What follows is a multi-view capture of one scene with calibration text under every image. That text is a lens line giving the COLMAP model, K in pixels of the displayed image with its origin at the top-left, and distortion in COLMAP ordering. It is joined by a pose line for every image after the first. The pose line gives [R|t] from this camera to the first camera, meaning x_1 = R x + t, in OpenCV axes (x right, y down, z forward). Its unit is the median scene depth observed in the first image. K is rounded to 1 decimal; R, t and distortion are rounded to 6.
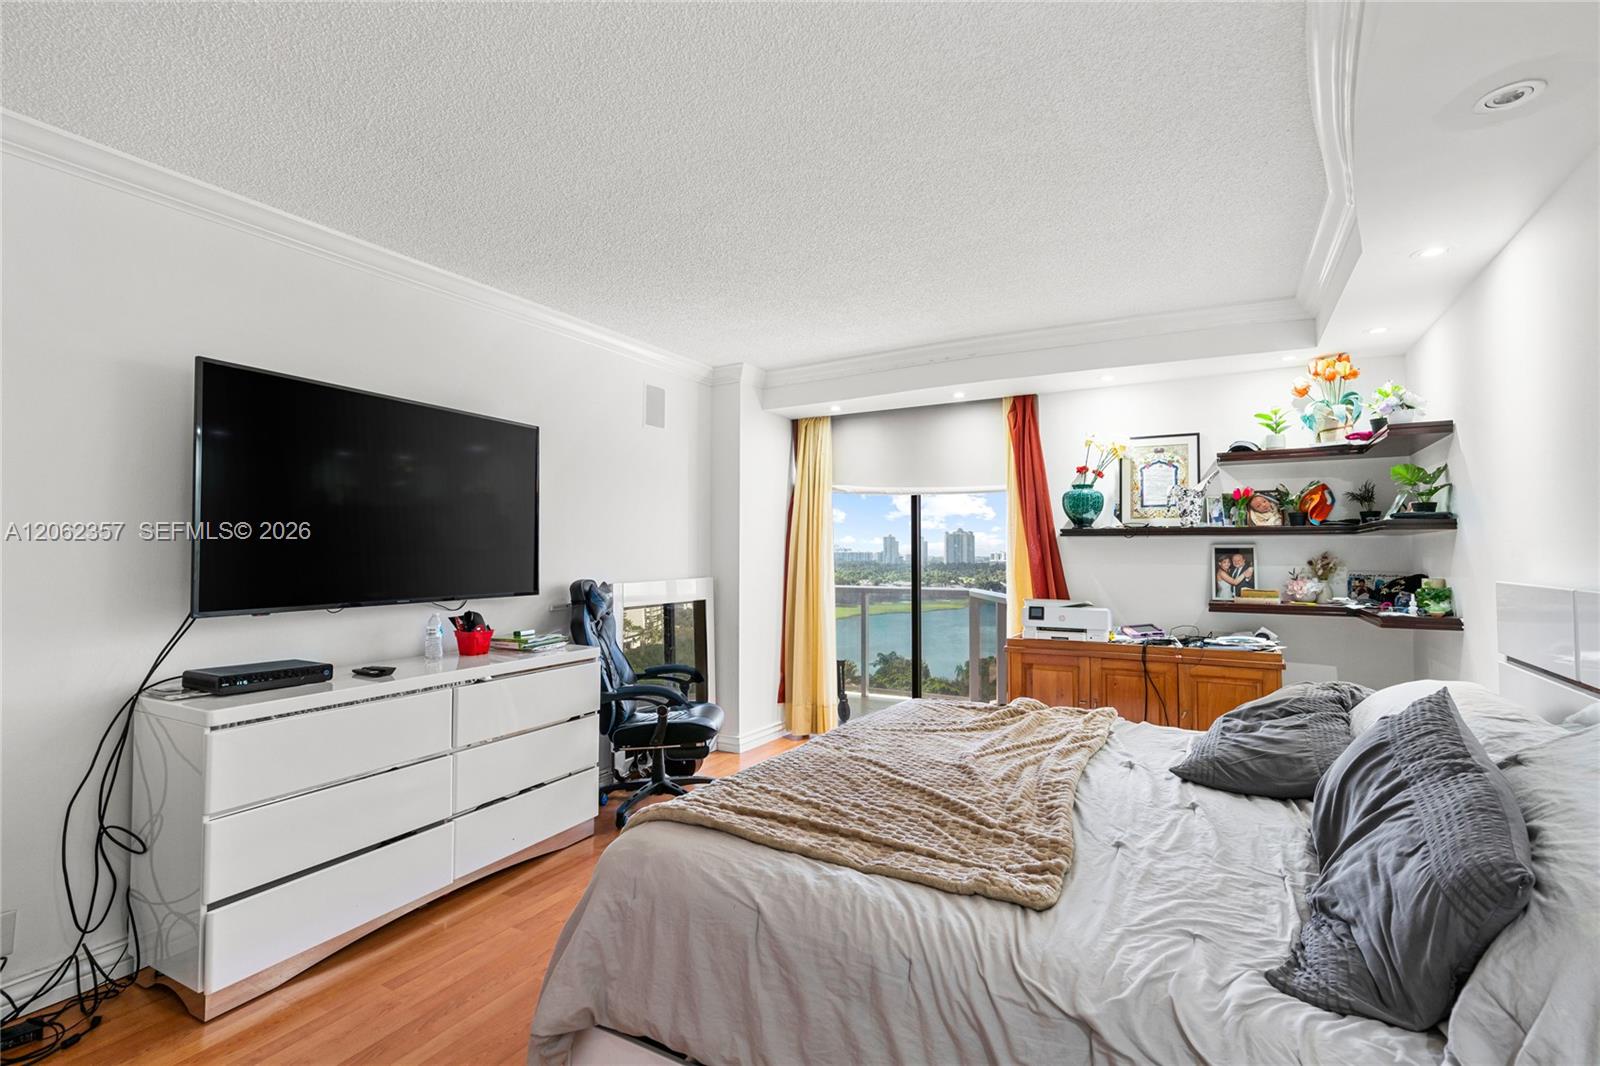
lens RADIAL K [[720.8, 0, 804.8], [0, 720.8, 528.1], [0, 0, 1]] dist [-0.008022, 0.005443]
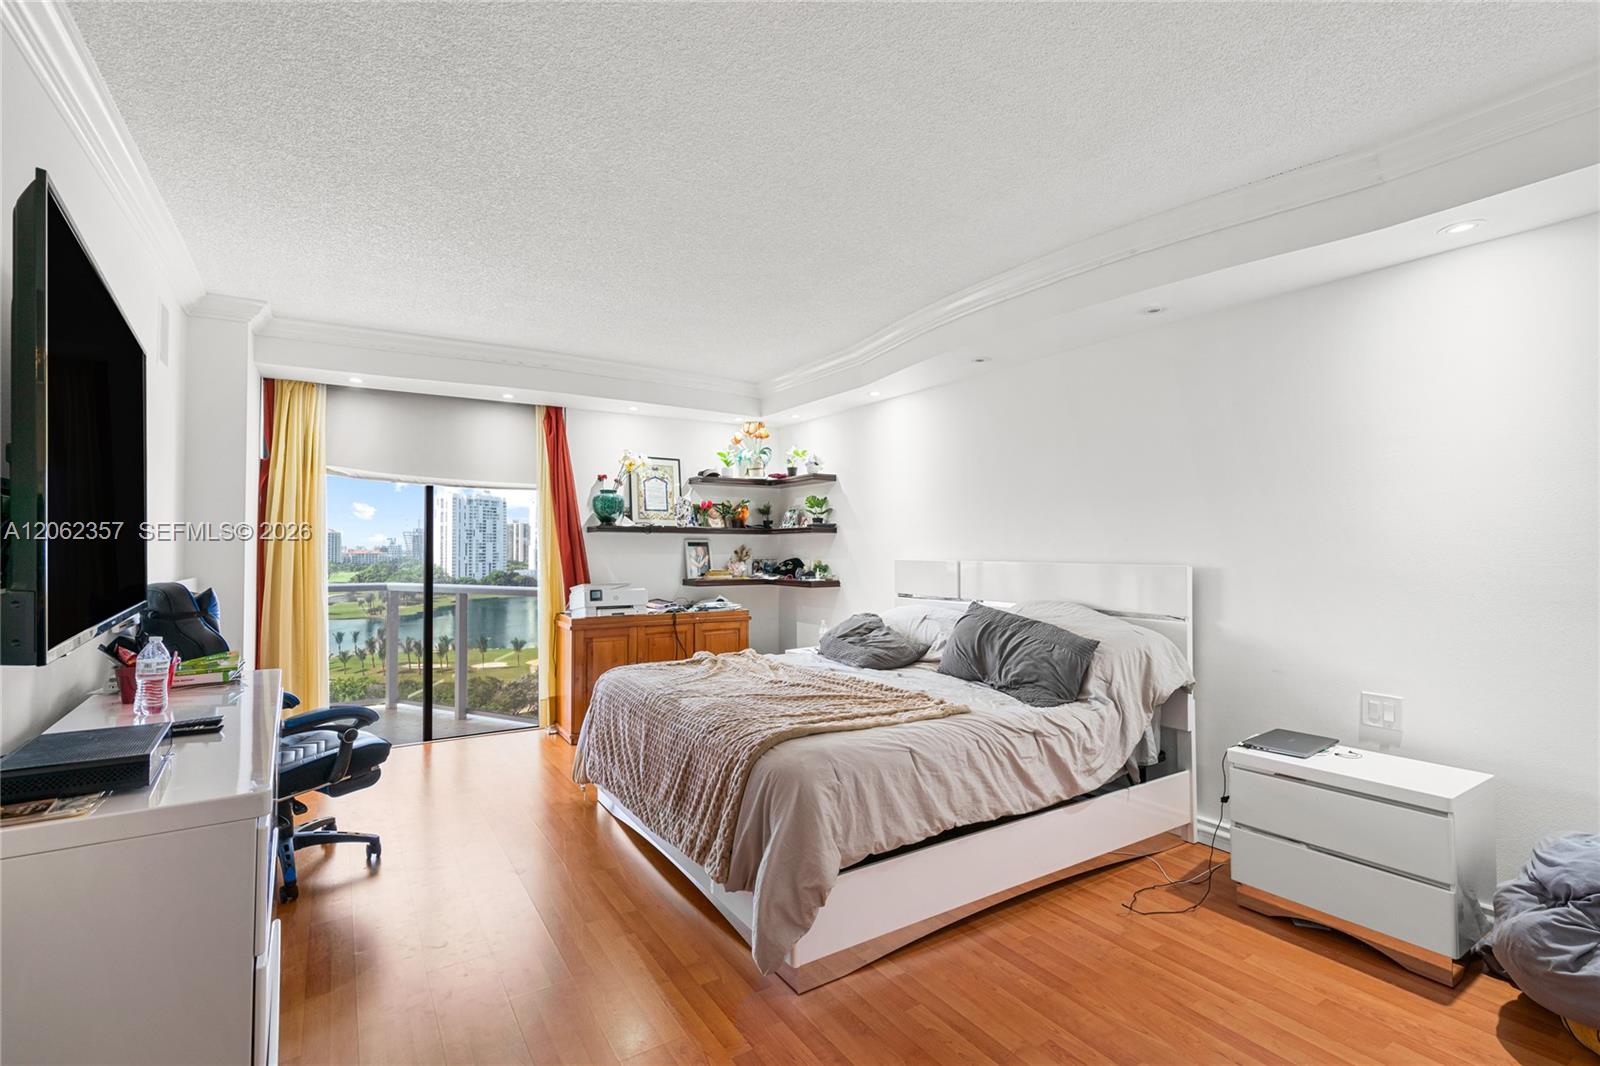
lens RADIAL K [[720.8, 0, 804.8], [0, 720.8, 528.1], [0, 0, 1]] dist [-0.008022, 0.005443]
pose [[0.476386, 0.022046, 0.878960, -0.575017], [-0.031351, 0.999476, -0.008076, 0.004465], [-0.878677, -0.023709, 0.476827, 0.122493]]
